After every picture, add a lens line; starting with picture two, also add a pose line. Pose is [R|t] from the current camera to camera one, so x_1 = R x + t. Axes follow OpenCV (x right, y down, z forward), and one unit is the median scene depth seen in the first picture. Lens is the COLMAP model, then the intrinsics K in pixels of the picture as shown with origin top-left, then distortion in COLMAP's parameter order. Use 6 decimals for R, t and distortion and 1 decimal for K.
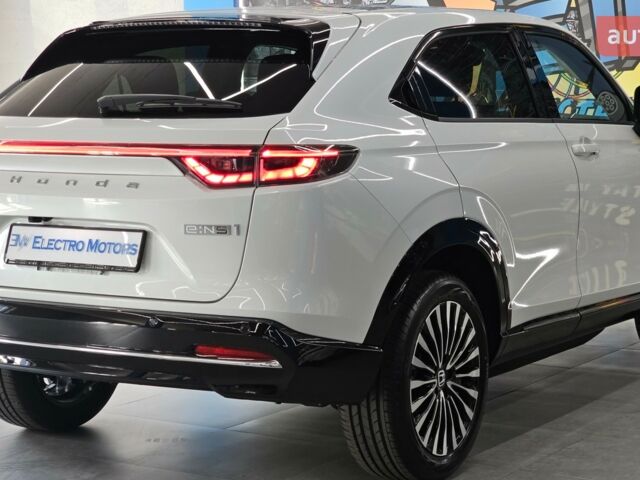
lens RADIAL K [[1897.0, 0, 320.0], [0, 1897.0, 240.0], [0, 0, 1]] dist [-0.582513, 2.058010]
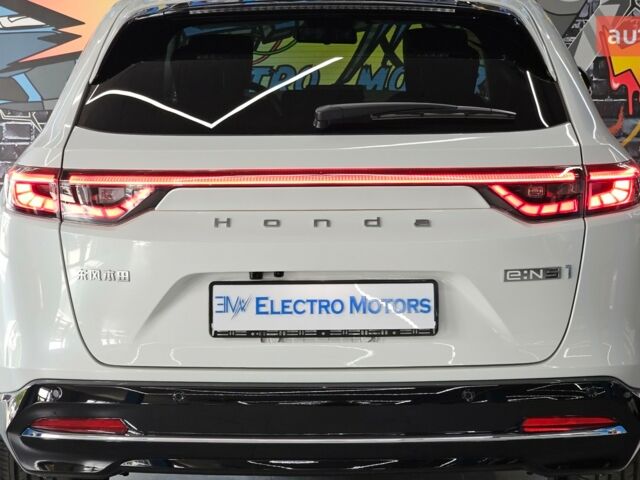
lens RADIAL K [[1897.0, 0, 320.0], [0, 1897.0, 240.0], [0, 0, 1]] dist [-0.582513, 2.058010]
pose [[0.879738, -0.050837, 0.472733, -0.496891], [0.054917, 0.998477, 0.005176, -0.028029], [-0.472276, 0.021407, 0.881191, 0.336342]]
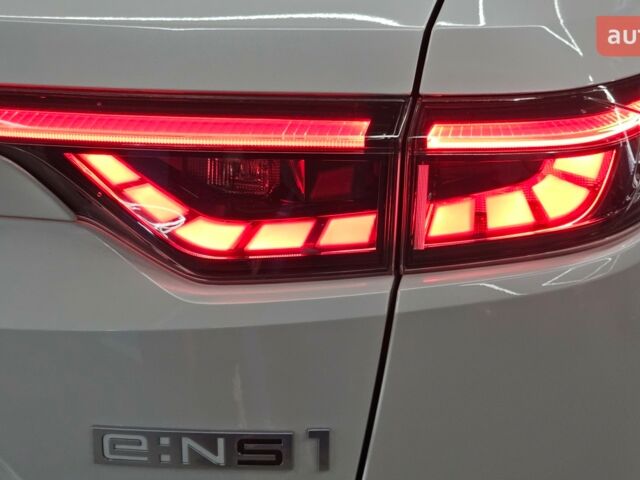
lens RADIAL K [[1897.0, 0, 320.0], [0, 1897.0, 240.0], [0, 0, 1]] dist [-0.582513, 2.058010]
pose [[0.980112, -0.017704, 0.197654, -0.088551], [0.007763, 0.998671, 0.050953, -0.043510], [-0.198293, -0.048405, 0.978947, 0.739428]]
